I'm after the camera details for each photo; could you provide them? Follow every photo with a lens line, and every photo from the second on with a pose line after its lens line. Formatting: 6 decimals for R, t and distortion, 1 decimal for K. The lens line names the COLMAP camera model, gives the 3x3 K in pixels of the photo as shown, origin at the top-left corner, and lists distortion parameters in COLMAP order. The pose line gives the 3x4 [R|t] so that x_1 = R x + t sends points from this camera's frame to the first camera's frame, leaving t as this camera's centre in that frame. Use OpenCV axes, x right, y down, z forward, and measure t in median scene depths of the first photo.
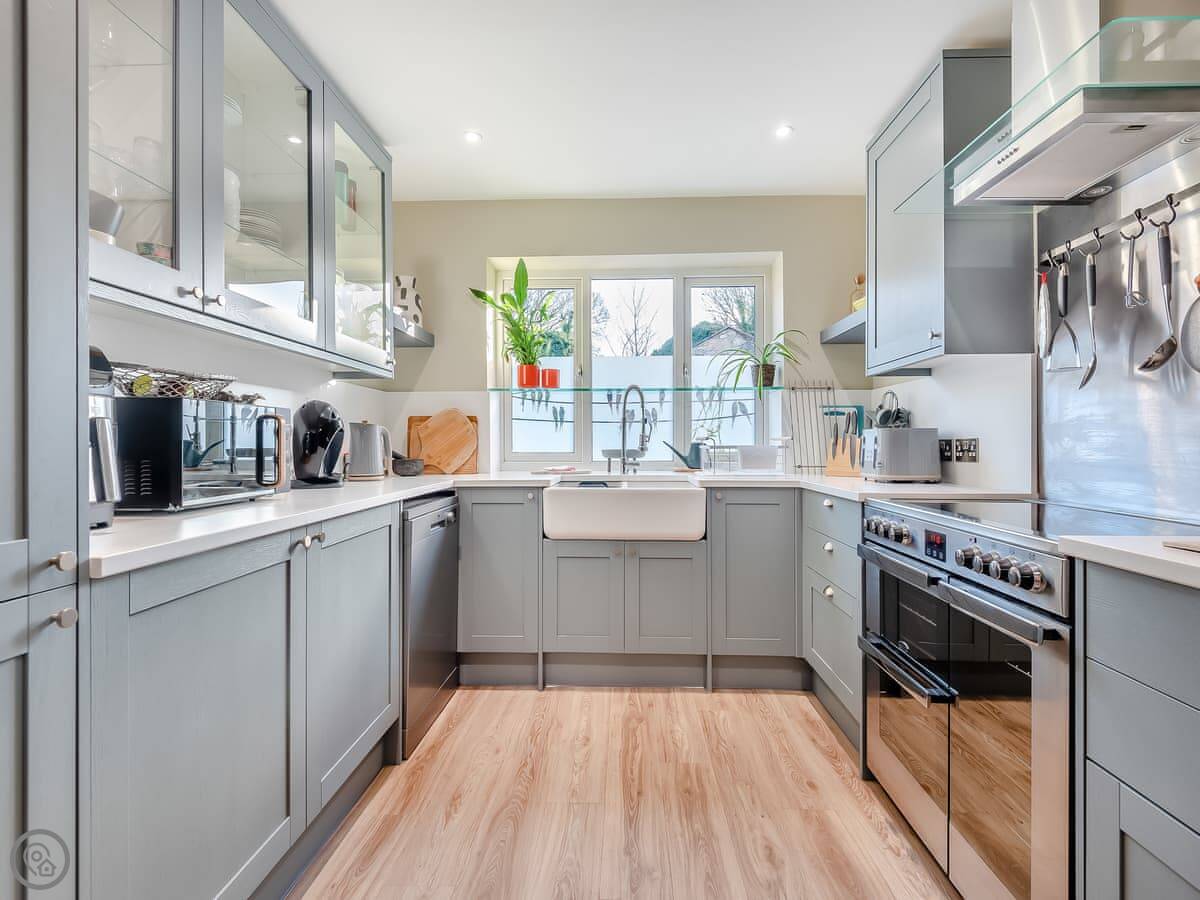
lens RADIAL K [[566.0, 0, 607.7], [0, 566.0, 451.7], [0, 0, 1]] dist [0.000016, -0.000173]
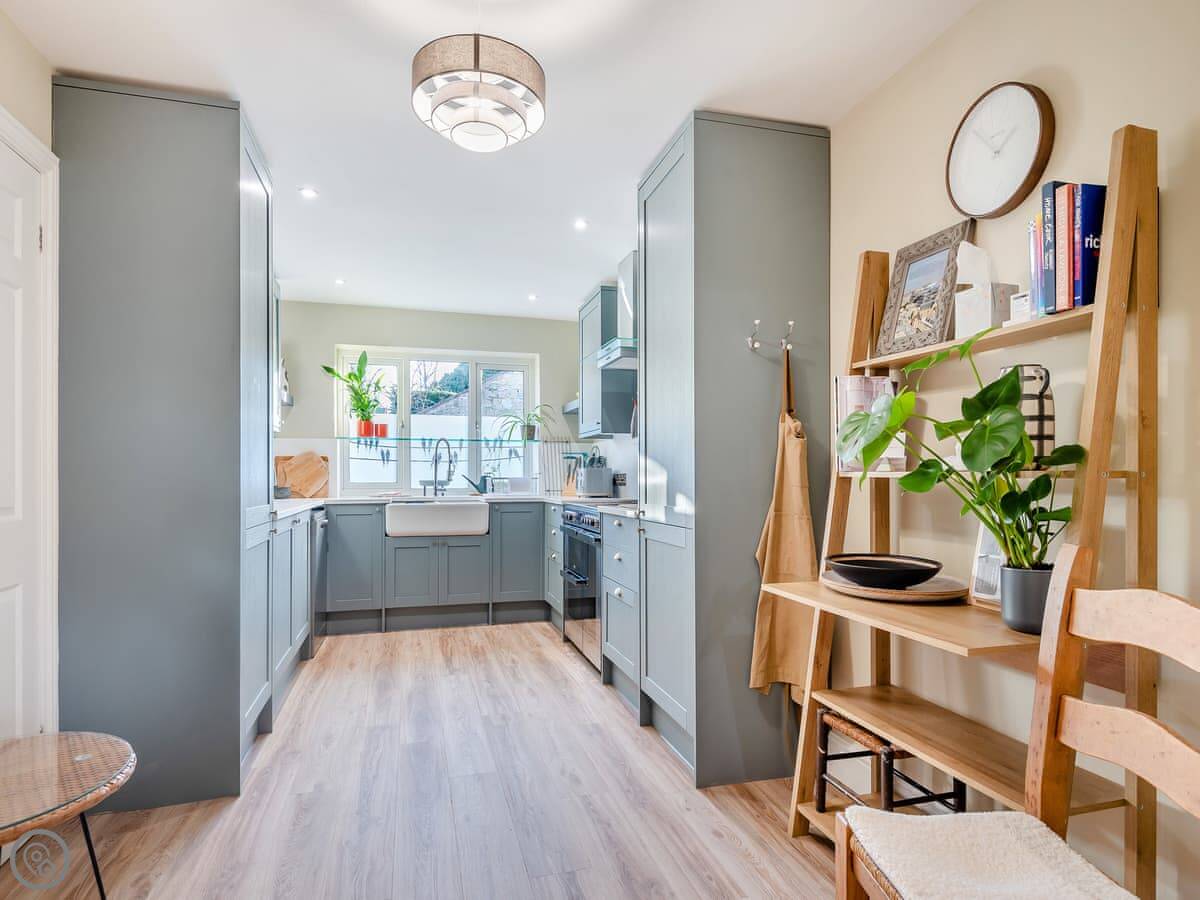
lens RADIAL K [[658.6, 0, 594.3], [0, 658.6, 474.6], [0, 0, 1]] dist [0.001635, 0.000180]
pose [[0.954021, 0.002095, 0.299732, -0.094620], [0.003295, 0.999842, -0.017476, 0.013386], [-0.299721, 0.017660, 0.953863, -0.804512]]
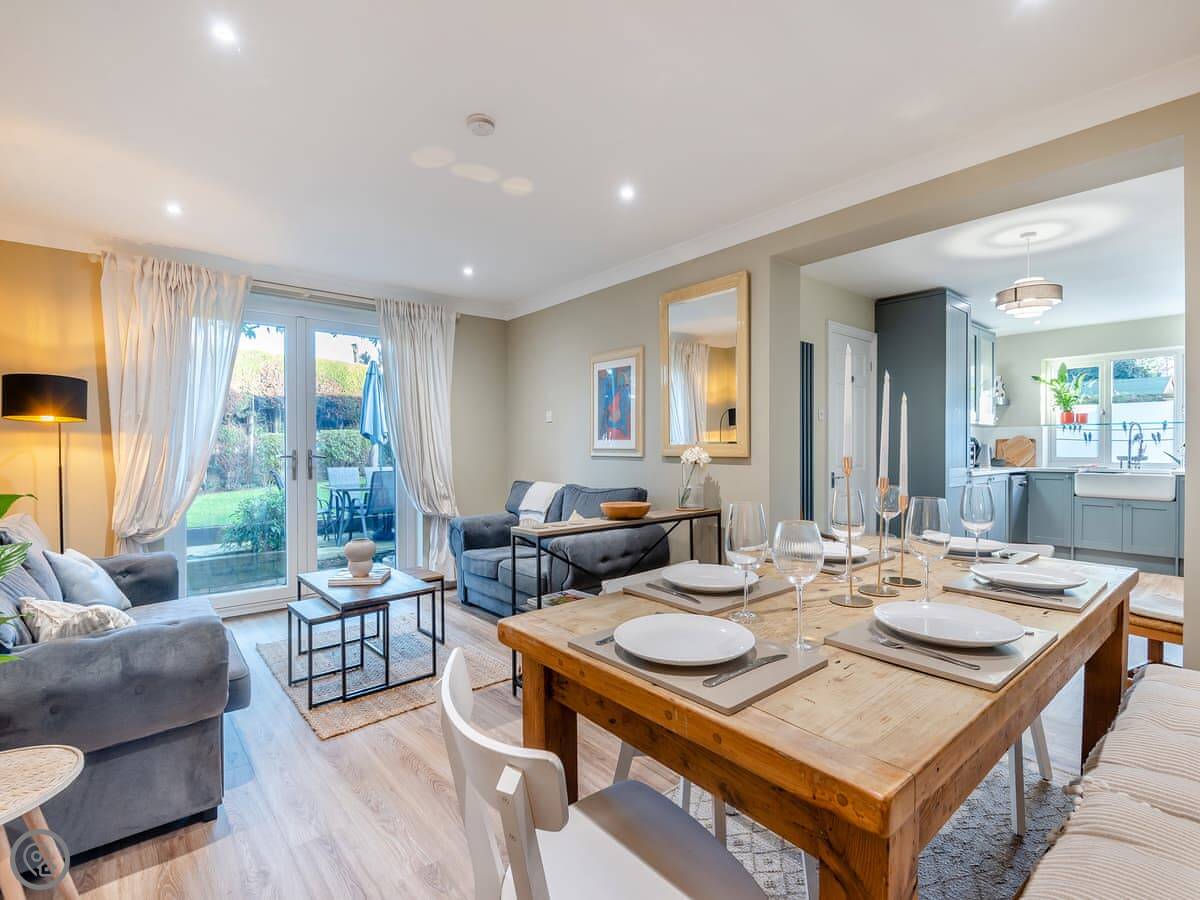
lens RADIAL K [[566.0, 0, 607.7], [0, 566.0, 451.7], [0, 0, 1]] dist [0.000016, -0.000173]
pose [[0.679196, 0.008144, -0.733912, 0.237096], [-0.007893, 0.999962, 0.003792, -0.012487], [0.733914, 0.003217, 0.679234, -1.624883]]
